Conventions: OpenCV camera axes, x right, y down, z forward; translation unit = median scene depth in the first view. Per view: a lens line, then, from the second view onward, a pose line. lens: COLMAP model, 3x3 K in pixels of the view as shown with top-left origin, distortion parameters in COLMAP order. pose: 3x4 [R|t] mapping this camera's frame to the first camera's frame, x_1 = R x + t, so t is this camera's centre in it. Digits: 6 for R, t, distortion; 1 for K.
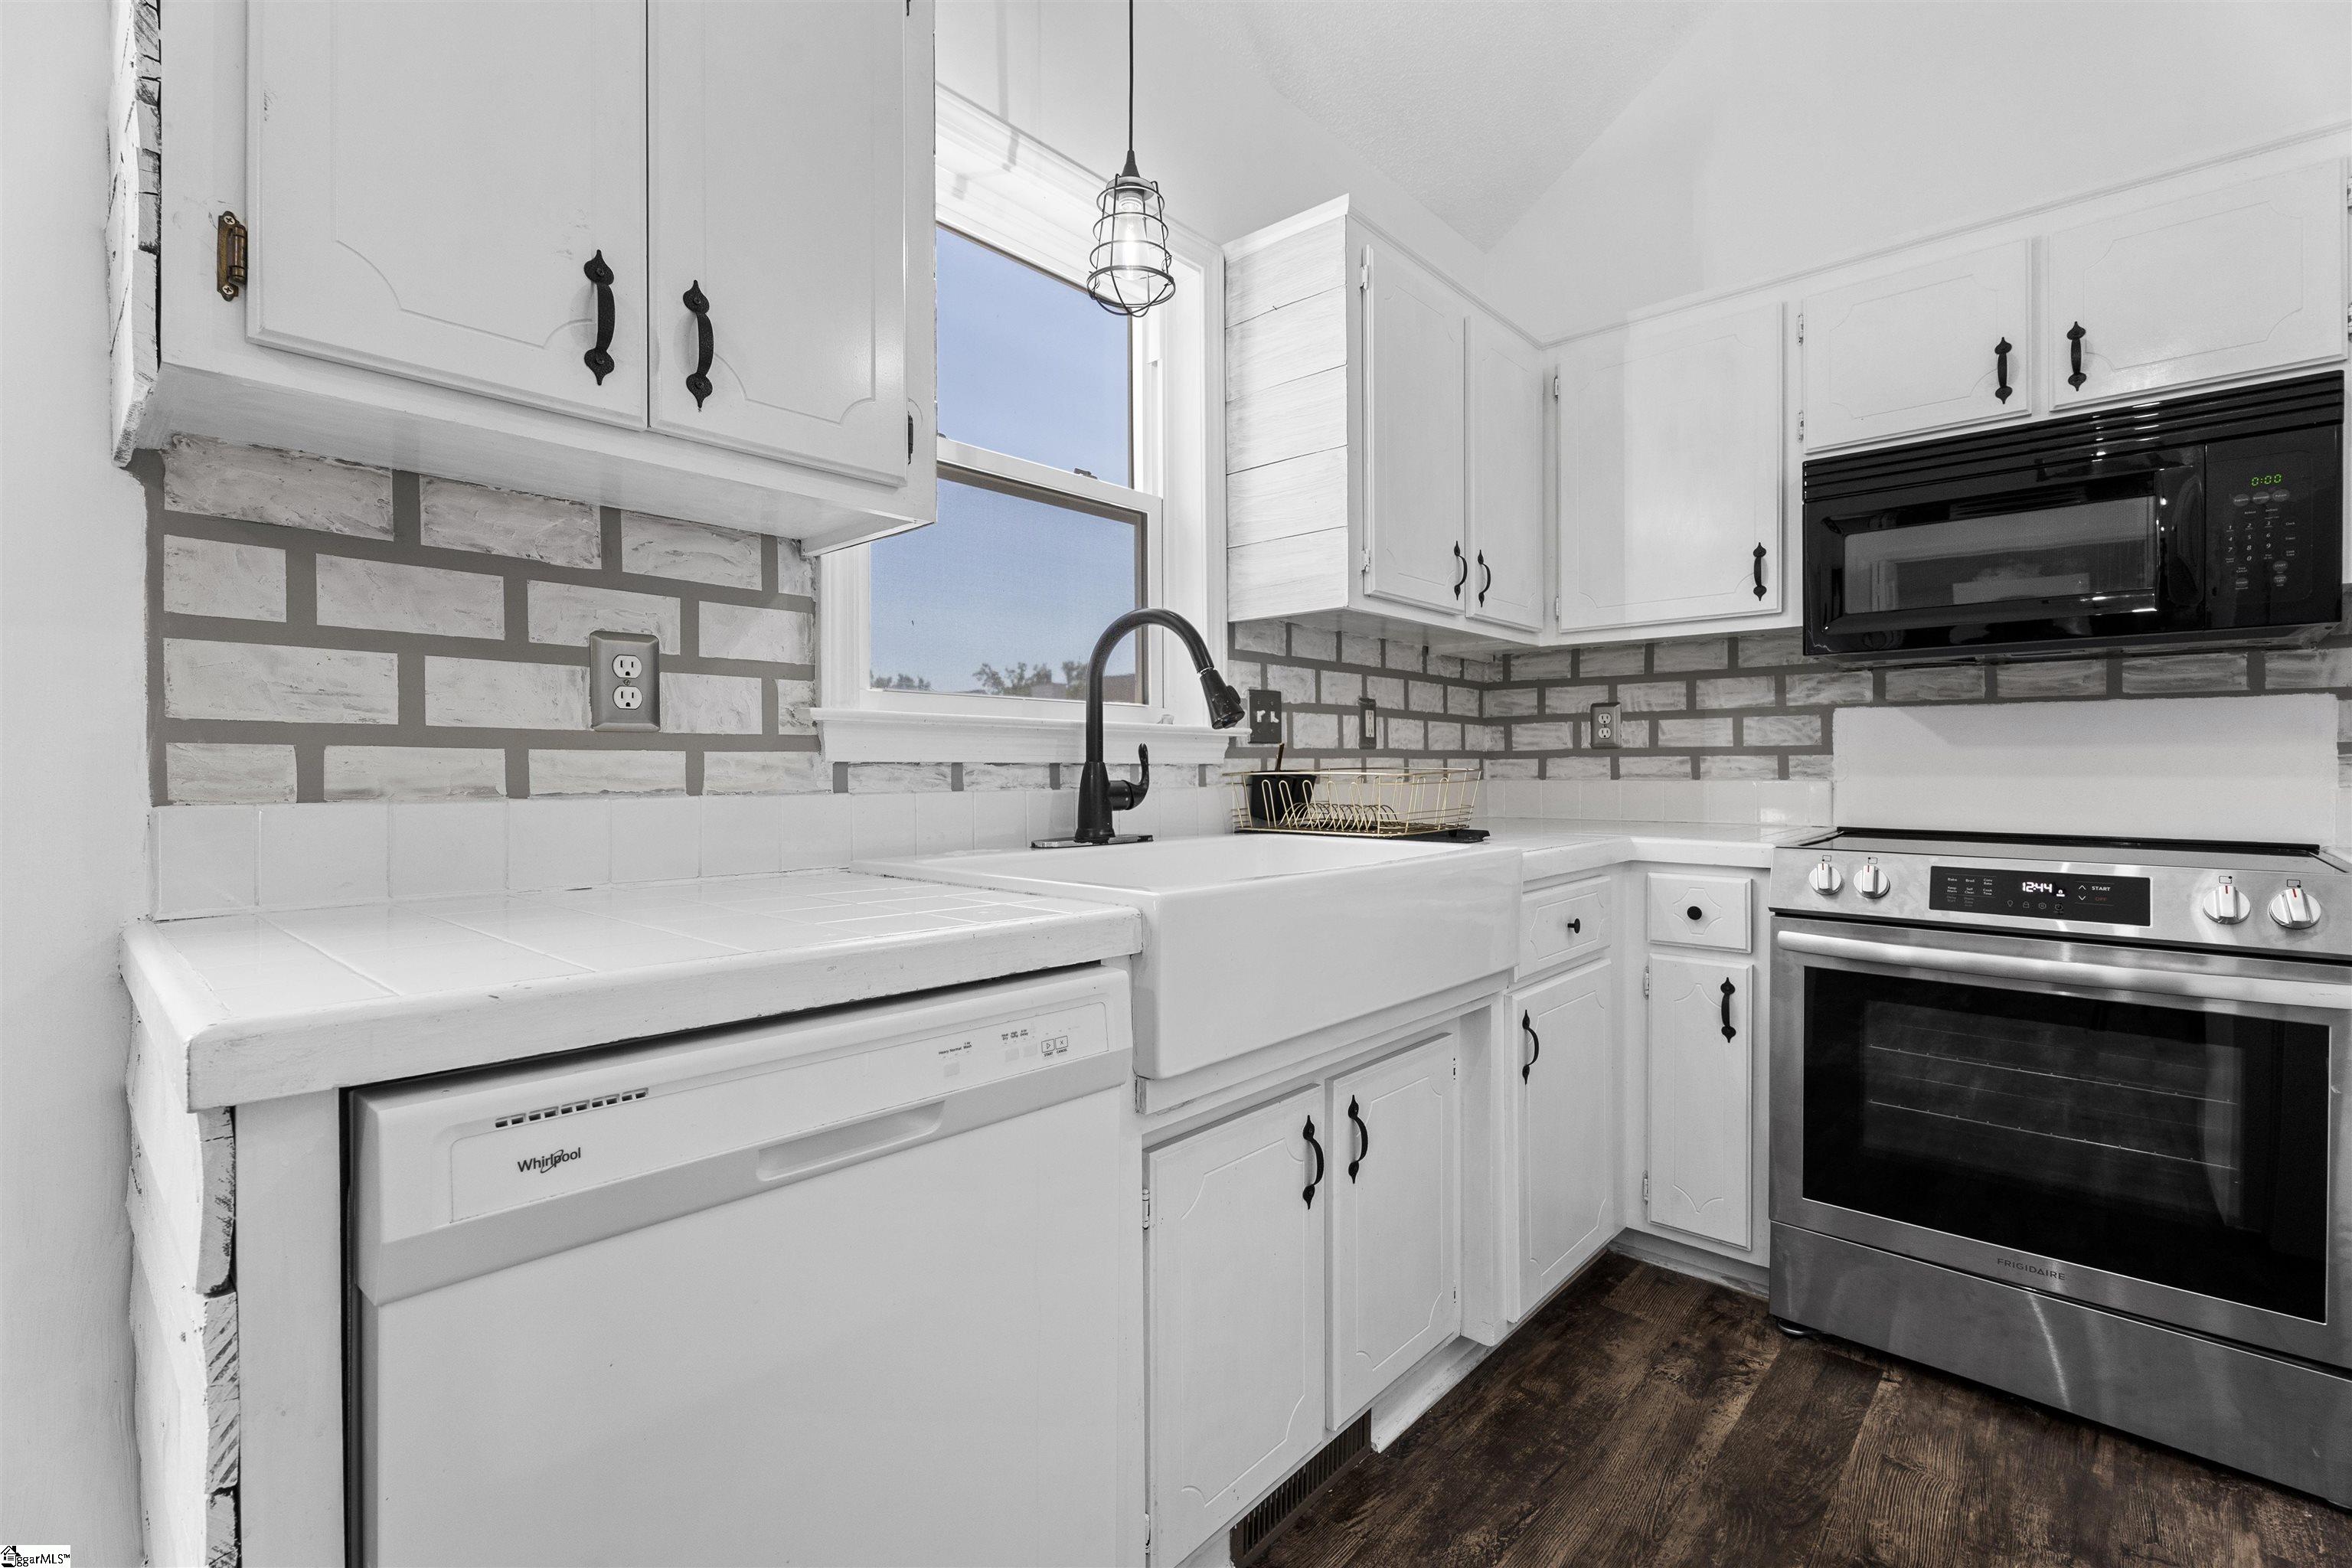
lens RADIAL K [[1053.9, 0, 1185.4], [0, 1053.9, 769.8], [0, 0, 1]] dist [0.002006, 0.000281]
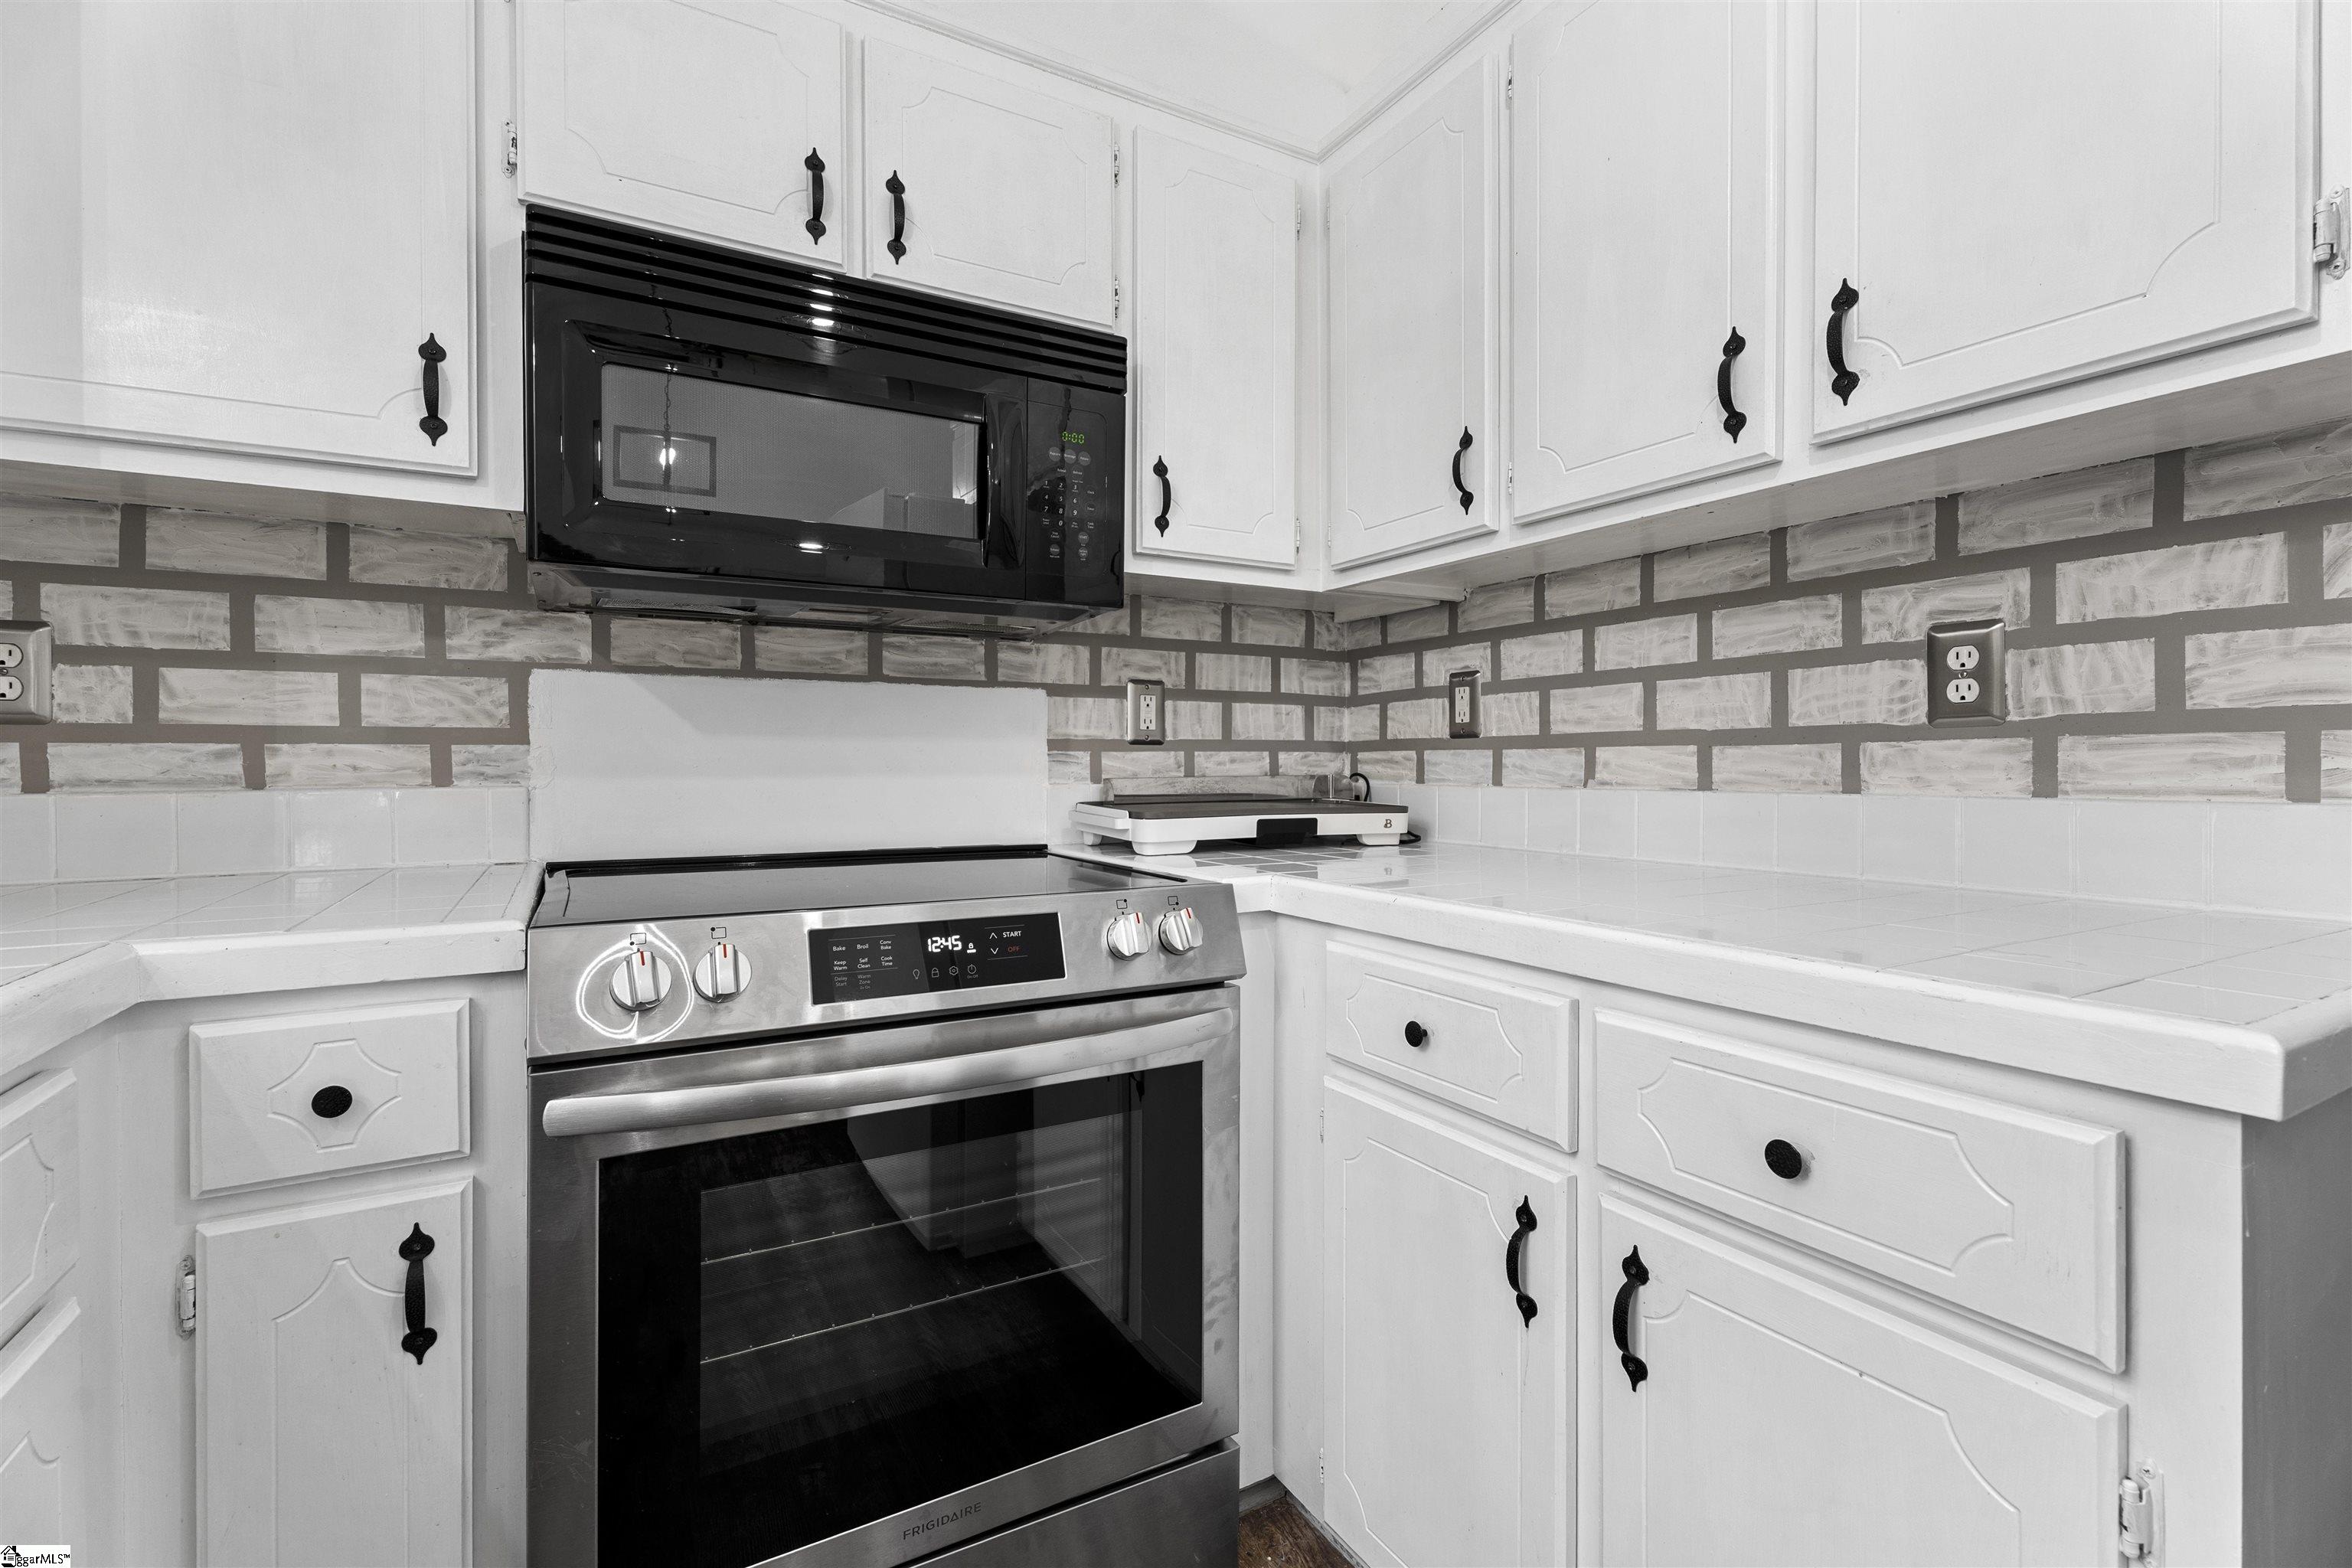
lens RADIAL K [[1053.9, 0, 1185.4], [0, 1053.9, 769.8], [0, 0, 1]] dist [0.002006, 0.000281]
pose [[0.316672, -0.004751, 0.948523, 0.162694], [0.003856, 0.999986, 0.003722, -0.000451], [-0.948527, 0.002479, 0.316686, 0.470350]]
